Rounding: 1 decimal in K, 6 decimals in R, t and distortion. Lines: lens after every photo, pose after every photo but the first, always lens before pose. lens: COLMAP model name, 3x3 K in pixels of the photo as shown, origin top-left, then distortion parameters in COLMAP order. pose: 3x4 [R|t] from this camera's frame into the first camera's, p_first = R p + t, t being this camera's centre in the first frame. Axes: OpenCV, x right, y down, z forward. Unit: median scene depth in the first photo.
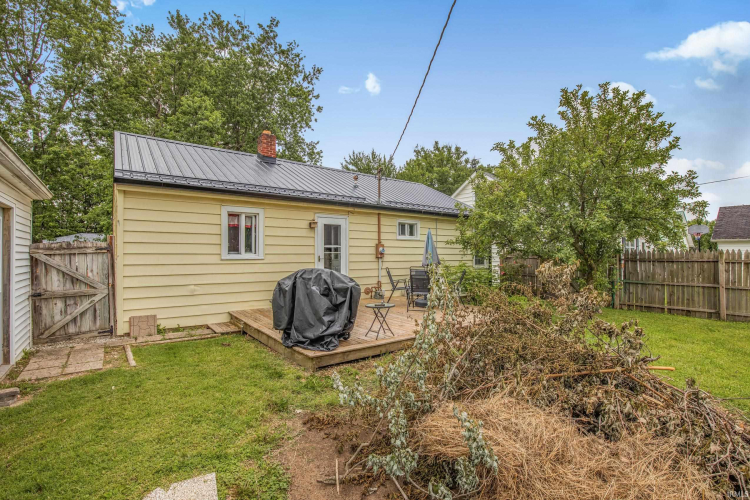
lens RADIAL K [[357.1, 0, 373.7], [0, 357.1, 249.8], [0, 0, 1]] dist [-0.004566, 0.000009]
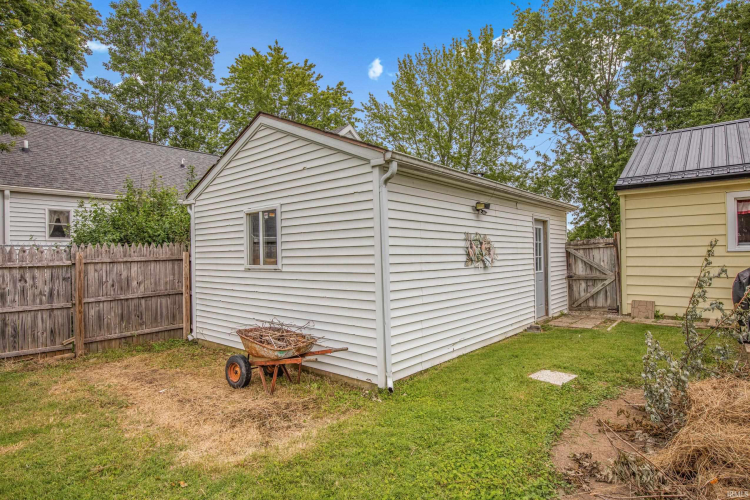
lens RADIAL K [[402.6, 0, 374.0], [0, 402.6, 251.8], [0, 0, 1]] dist [-0.001282, -0.000006]
pose [[0.212002, -0.008952, -0.977228, 0.477374], [0.030171, 0.999541, -0.002611, 0.004198], [0.976803, -0.028930, 0.212175, -0.132546]]
